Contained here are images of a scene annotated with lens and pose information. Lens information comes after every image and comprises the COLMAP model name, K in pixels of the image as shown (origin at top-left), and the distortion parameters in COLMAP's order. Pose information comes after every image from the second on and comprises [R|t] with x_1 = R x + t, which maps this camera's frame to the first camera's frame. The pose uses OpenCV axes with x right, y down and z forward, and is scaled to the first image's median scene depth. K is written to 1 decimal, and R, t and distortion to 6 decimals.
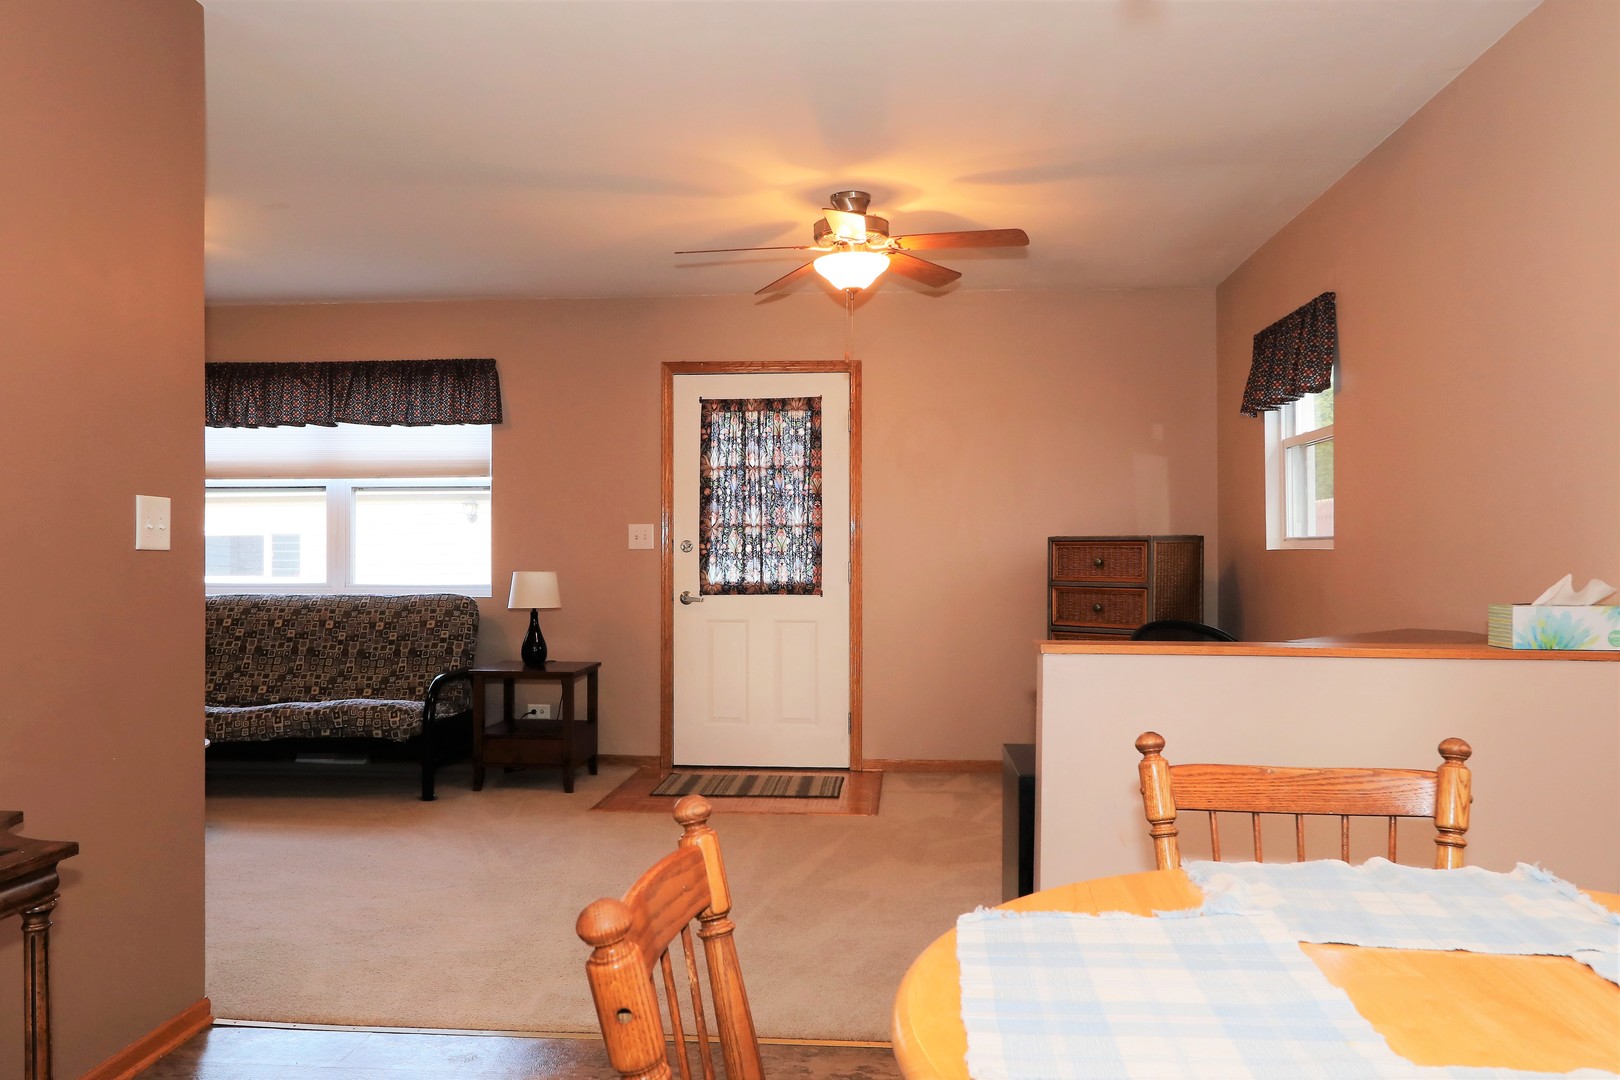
lens RADIAL K [[1223.9, 0, 800.0], [0, 1223.9, 549.6], [0, 0, 1]] dist [-0.018272, -0.001680]
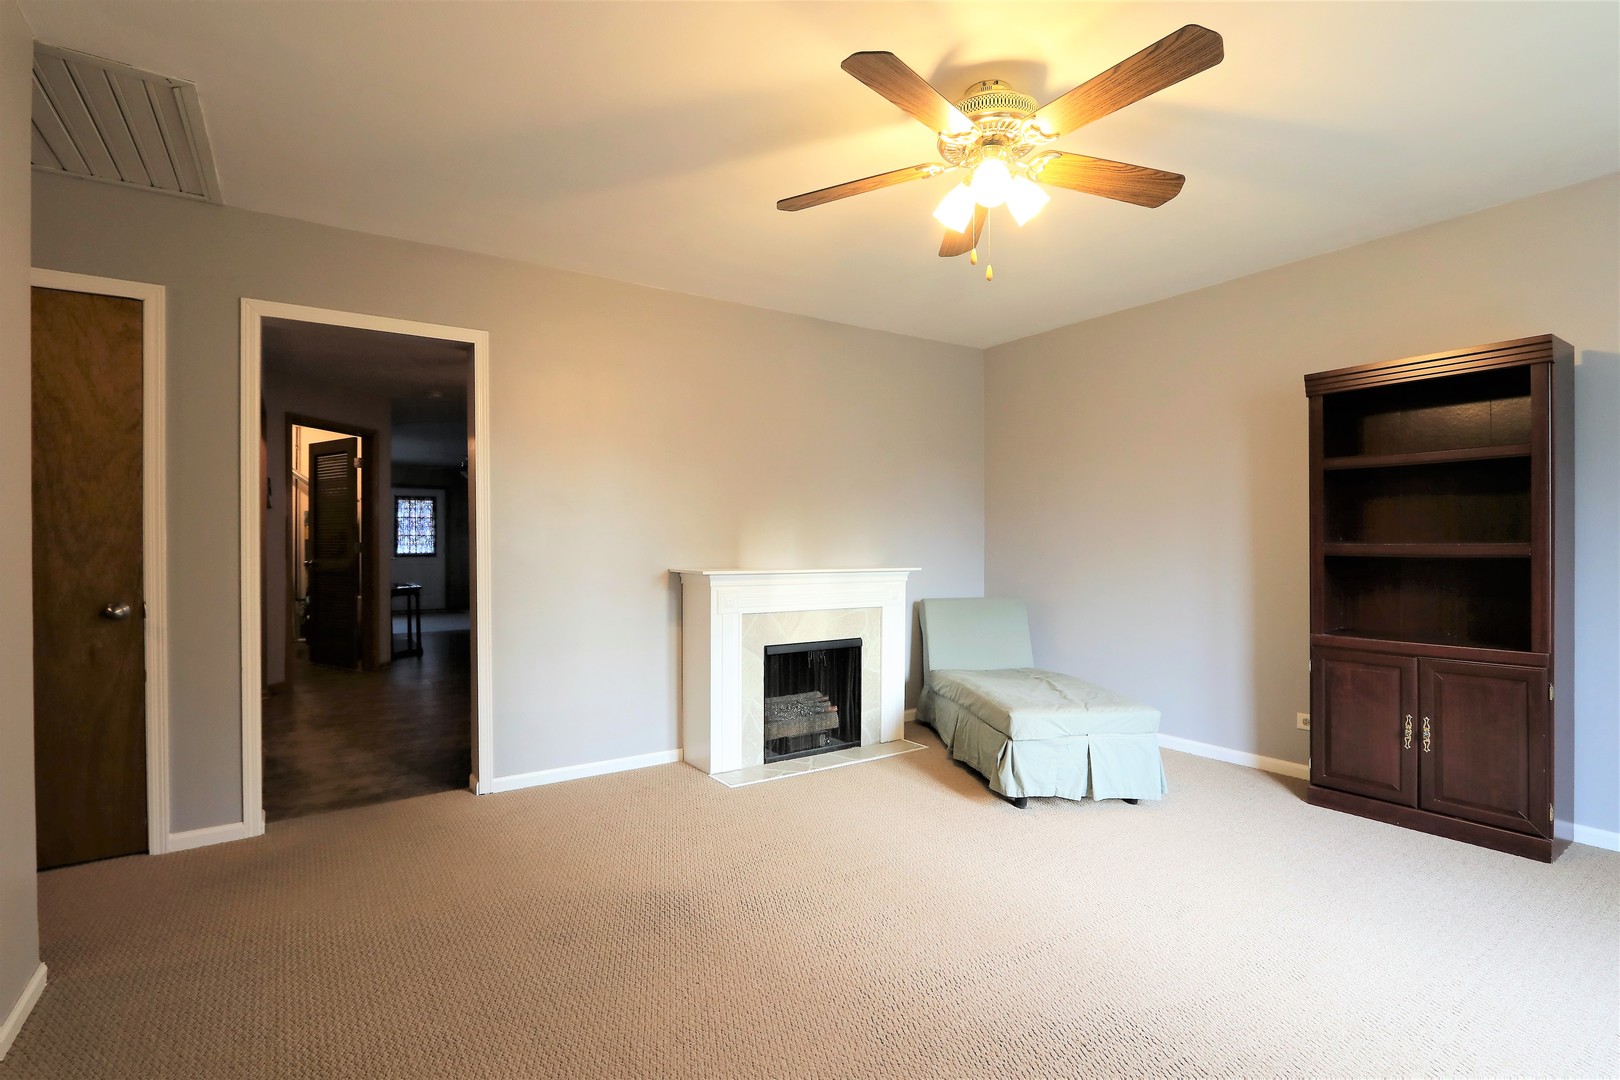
lens RADIAL K [[787.5, 0, 808.9], [0, 787.5, 551.5], [0, 0, 1]] dist [-0.015798, 0.004441]
pose [[0.779644, -0.007405, 0.626179, -0.524385], [0.012545, 0.999914, -0.003795, 0.044771], [-0.626098, 0.010814, 0.779670, -1.282451]]
